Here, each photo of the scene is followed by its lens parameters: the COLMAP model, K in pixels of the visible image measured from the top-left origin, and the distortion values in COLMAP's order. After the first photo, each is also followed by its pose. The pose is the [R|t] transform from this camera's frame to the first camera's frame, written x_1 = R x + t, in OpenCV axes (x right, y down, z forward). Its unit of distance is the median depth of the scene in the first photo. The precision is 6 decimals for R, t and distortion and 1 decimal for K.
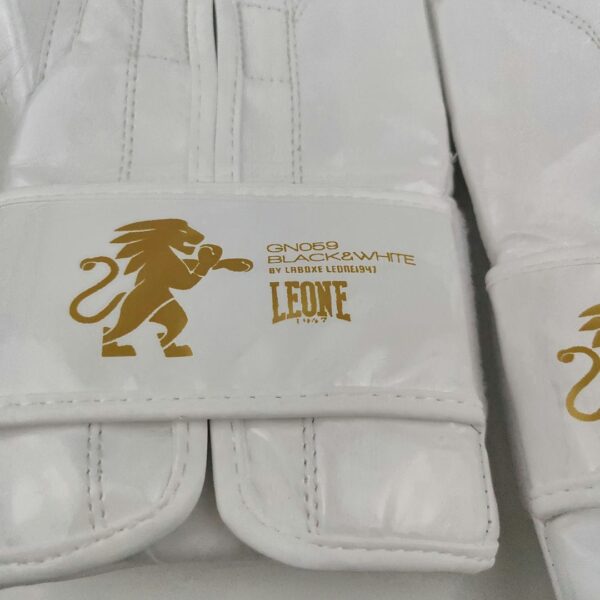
lens RADIAL K [[804.4, 0, 300.0], [0, 804.4, 300.0], [0, 0, 1]] dist [0.012054, -0.096325]
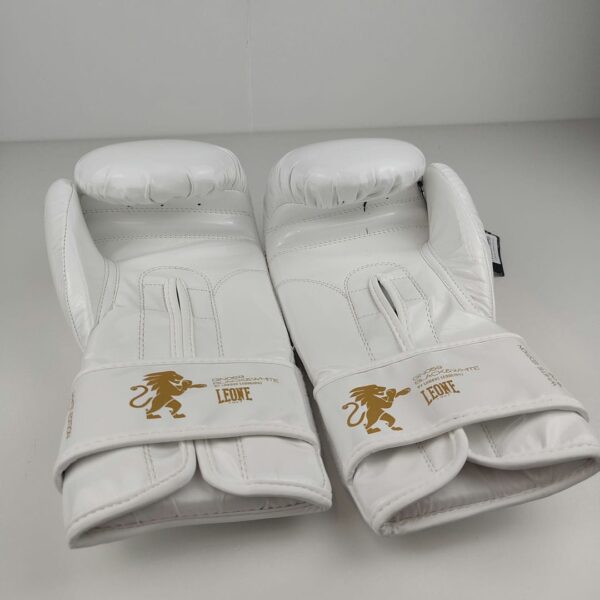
lens RADIAL K [[569.4, 0, 300.0], [0, 569.4, 300.0], [0, 0, 1]] dist [-0.002358, -0.001904]
pose [[0.981669, -0.069034, 0.177650, -0.071843], [0.130143, 0.923758, -0.360187, 0.357110], [-0.139240, 0.376704, 0.915809, -0.613939]]
